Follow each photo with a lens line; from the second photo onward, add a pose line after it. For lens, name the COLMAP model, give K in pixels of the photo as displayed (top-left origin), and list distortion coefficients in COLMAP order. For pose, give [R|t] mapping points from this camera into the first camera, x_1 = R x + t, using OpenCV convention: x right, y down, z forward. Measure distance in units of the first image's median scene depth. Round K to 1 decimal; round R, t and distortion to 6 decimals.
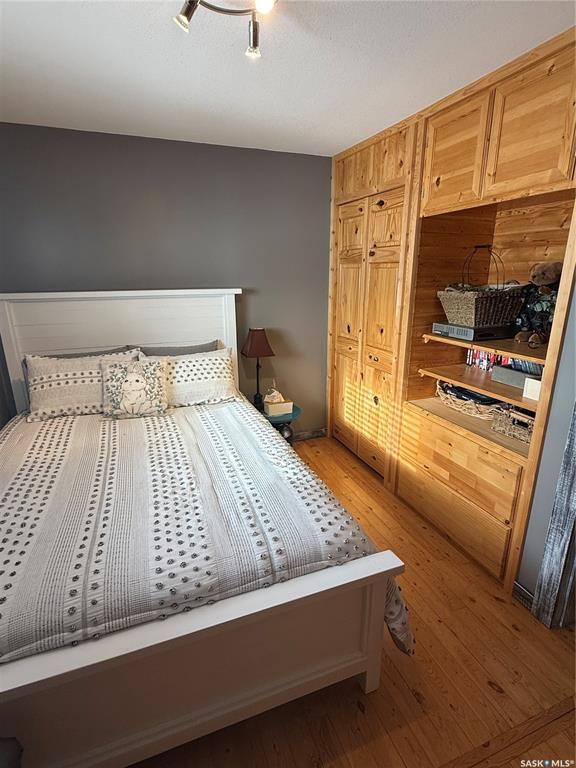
lens RADIAL K [[391.9, 0, 291.0], [0, 391.9, 383.2], [0, 0, 1]] dist [0.001765, -0.000764]
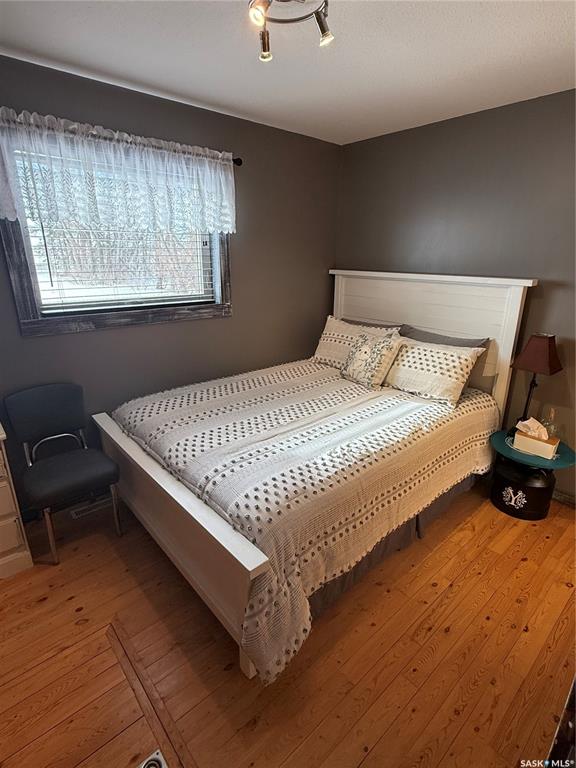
lens RADIAL K [[391.9, 0, 288.1], [0, 391.9, 384.2], [0, 0, 1]] dist [0.001765, -0.000764]
pose [[0.356429, 0.304386, -0.883350, 0.554985], [-0.269939, 0.938674, 0.214531, -0.101718], [0.894478, 0.161985, 0.416736, 0.336343]]
